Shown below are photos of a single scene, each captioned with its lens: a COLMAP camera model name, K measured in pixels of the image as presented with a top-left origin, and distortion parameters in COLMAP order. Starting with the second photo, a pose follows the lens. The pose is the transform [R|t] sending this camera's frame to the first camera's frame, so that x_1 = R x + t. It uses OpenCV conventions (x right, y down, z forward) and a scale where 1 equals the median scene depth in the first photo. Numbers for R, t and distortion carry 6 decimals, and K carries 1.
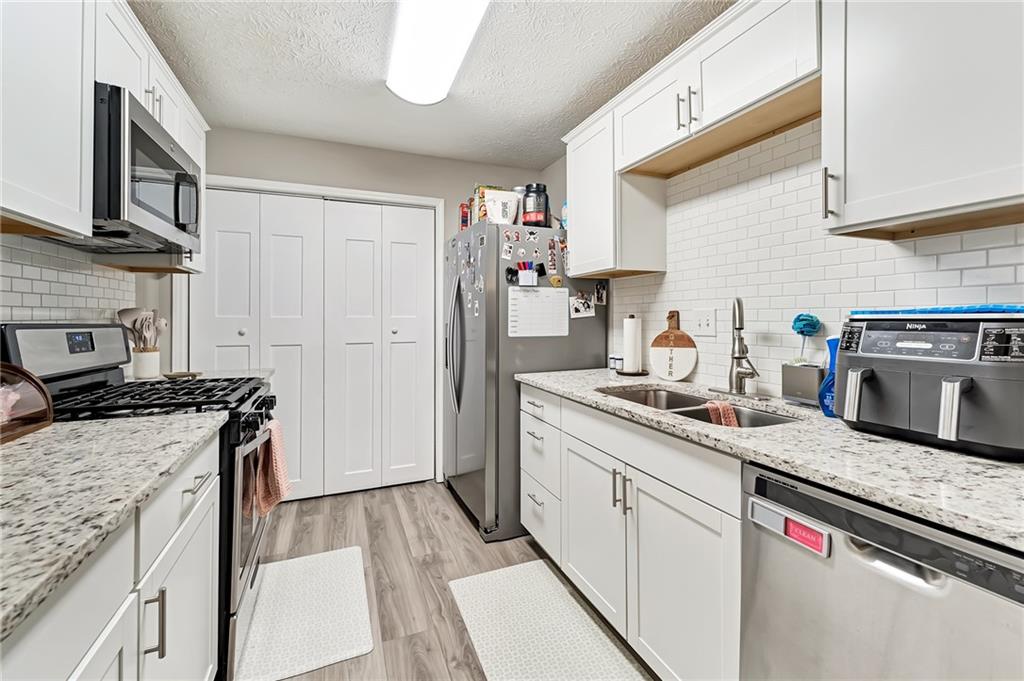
lens RADIAL K [[420.5, 0, 507.9], [0, 420.5, 320.6], [0, 0, 1]] dist [-0.000212, -0.000432]
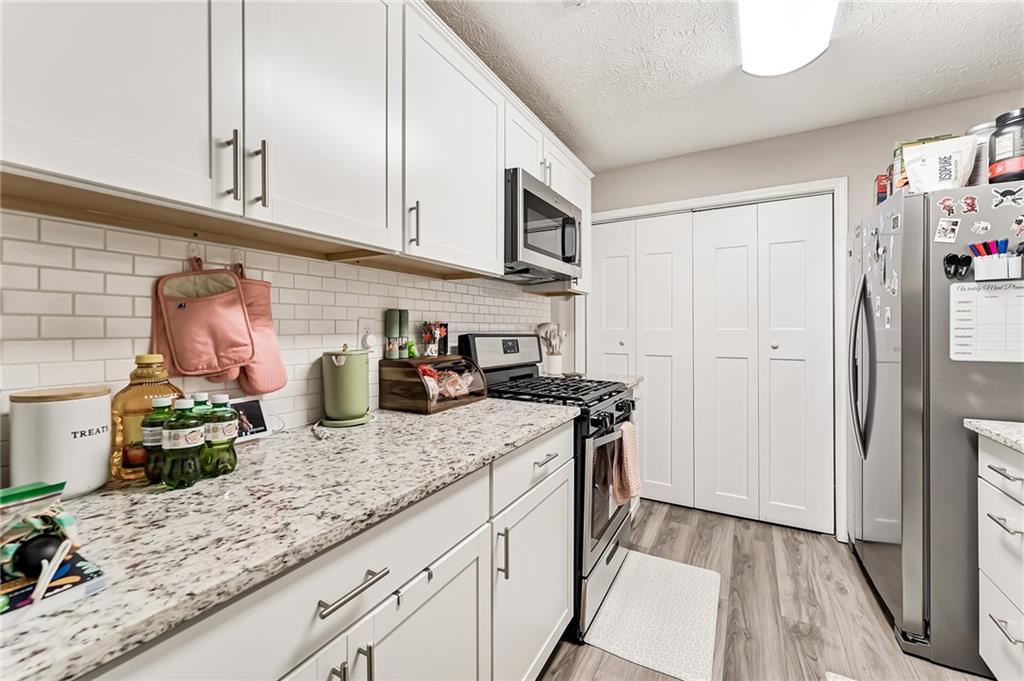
lens RADIAL K [[414.8, 0, 510.8], [0, 414.8, 332.3], [0, 0, 1]] dist [0.000525, 0.000130]
pose [[0.618934, 0.007086, -0.785411, 0.088387], [-0.007128, 0.999969, 0.003404, -0.002368], [0.785410, 0.003492, 0.618966, 0.061817]]
